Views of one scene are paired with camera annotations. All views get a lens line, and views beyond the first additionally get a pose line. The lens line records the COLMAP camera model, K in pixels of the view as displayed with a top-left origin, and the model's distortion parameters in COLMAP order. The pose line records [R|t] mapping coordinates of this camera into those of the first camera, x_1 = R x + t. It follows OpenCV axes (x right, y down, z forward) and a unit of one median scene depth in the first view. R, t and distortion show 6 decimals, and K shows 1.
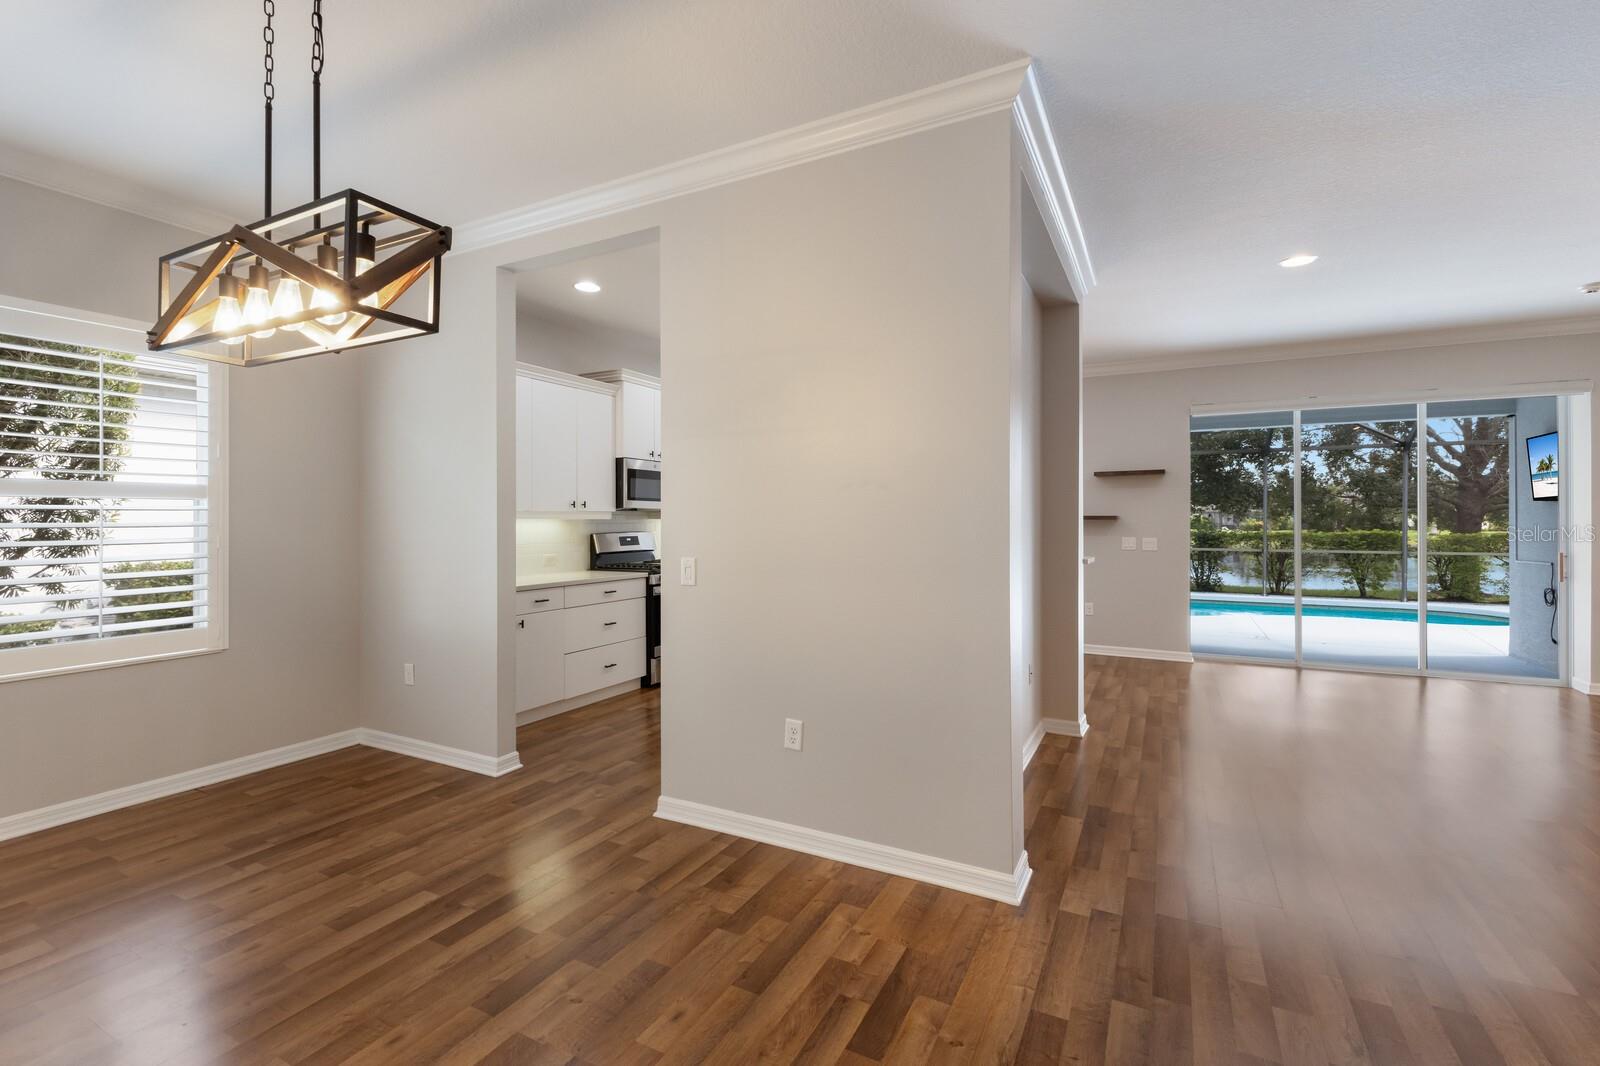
lens RADIAL K [[700.2, 0, 800.0], [0, 700.2, 533.0], [0, 0, 1]] dist [0.001672, 0.000075]
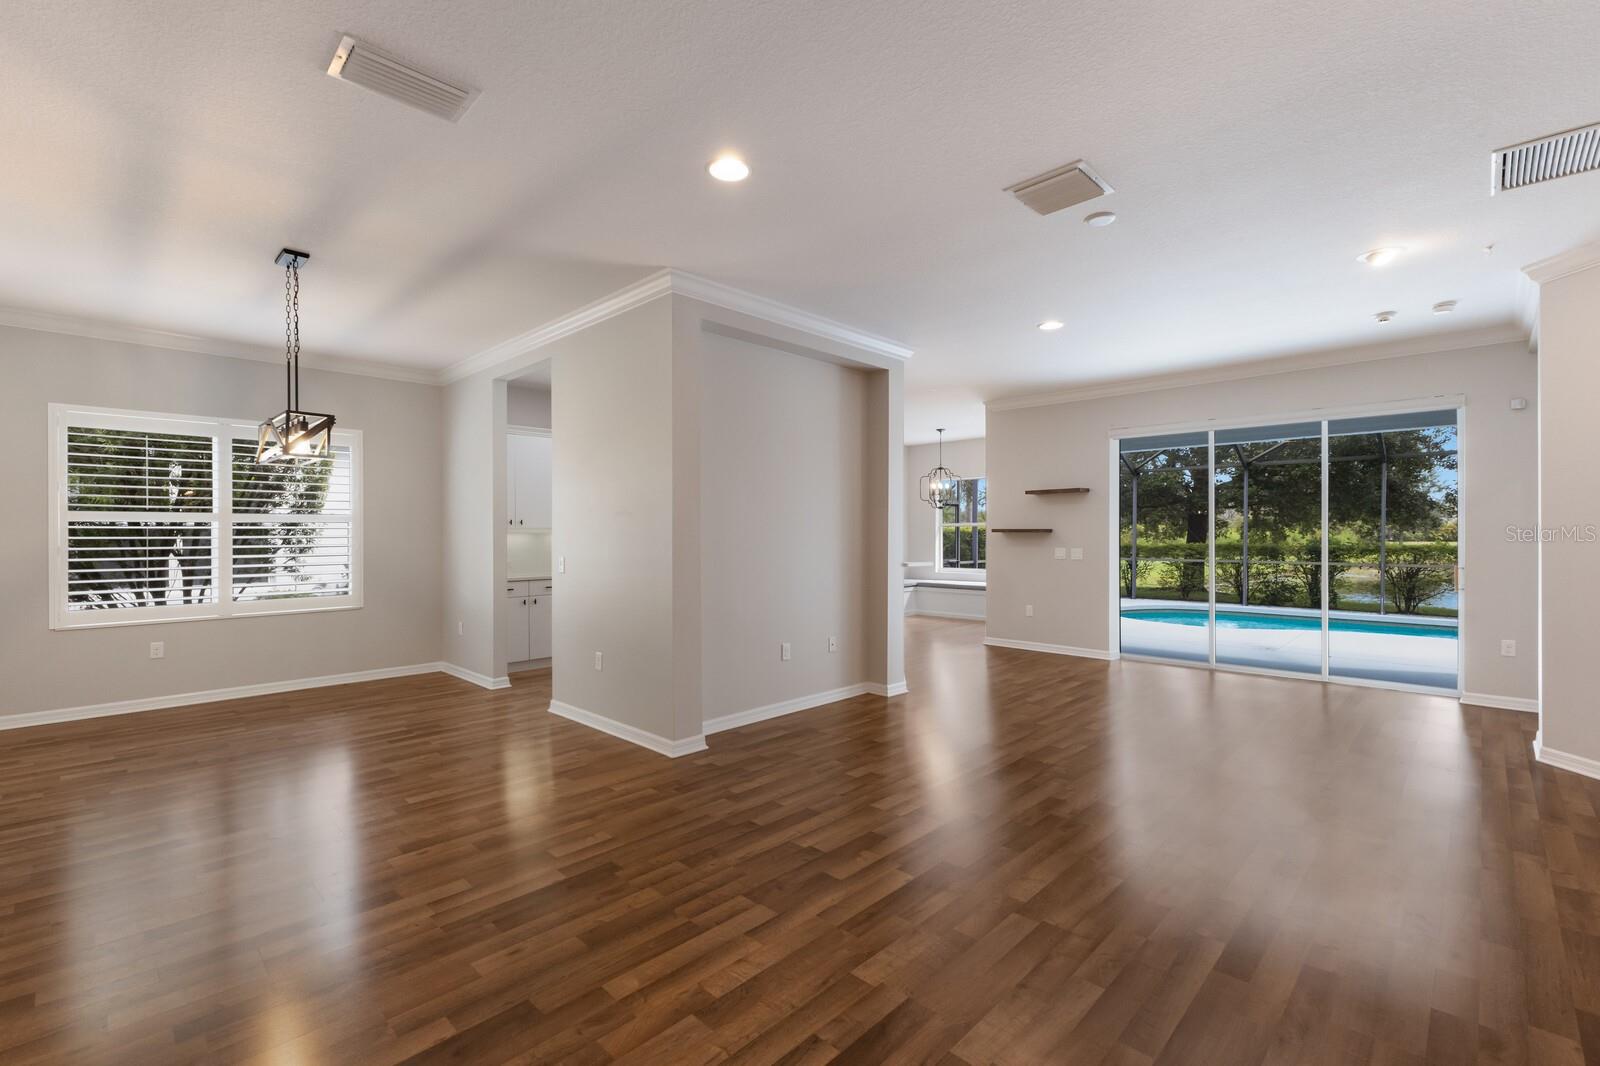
lens RADIAL K [[691.9, 0, 794.9], [0, 691.9, 534.2], [0, 0, 1]] dist [-0.001103, -0.000256]
pose [[0.957480, -0.002093, -0.288492, 0.730886], [-0.003298, 0.999829, -0.018199, 0.010875], [0.288481, 0.018376, 0.957309, -0.361705]]
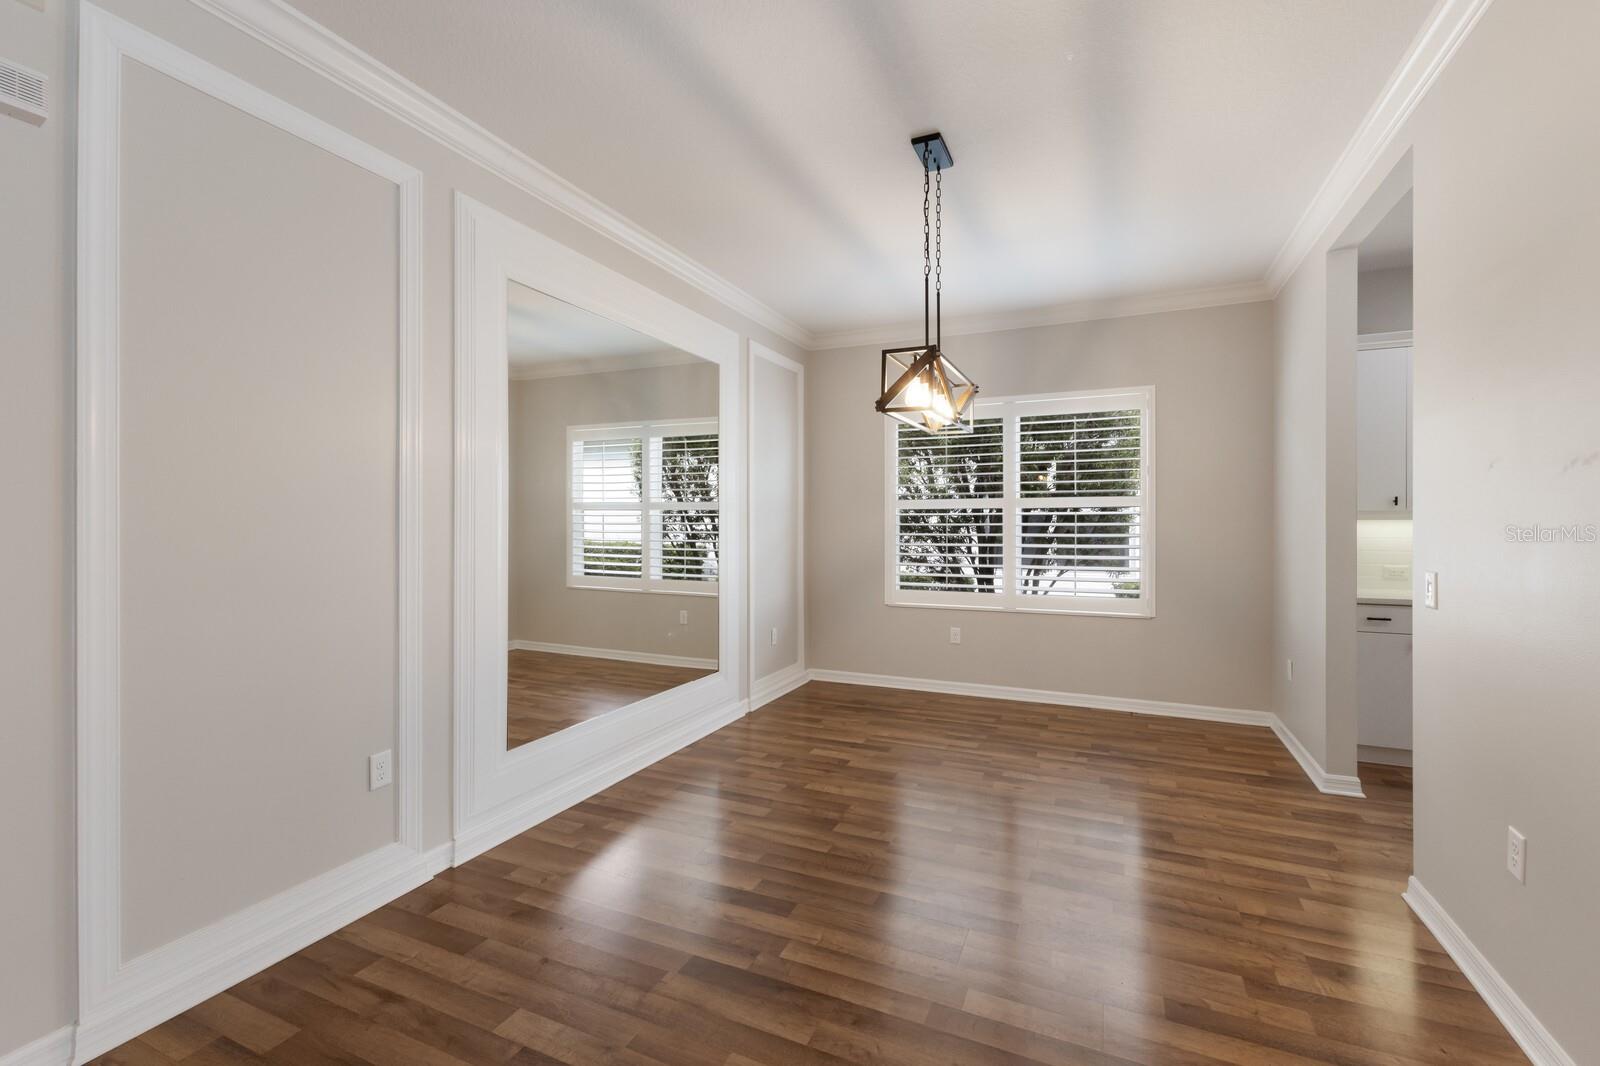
lens RADIAL K [[700.5, 0, 802.1], [0, 700.5, 519.8], [0, 0, 1]] dist [-0.000594, -0.000335]
pose [[0.067282, 0.000907, -0.997734, 0.471544], [-0.016555, 0.999863, -0.000208, -0.008106], [0.997597, 0.016531, 0.067287, 0.233375]]
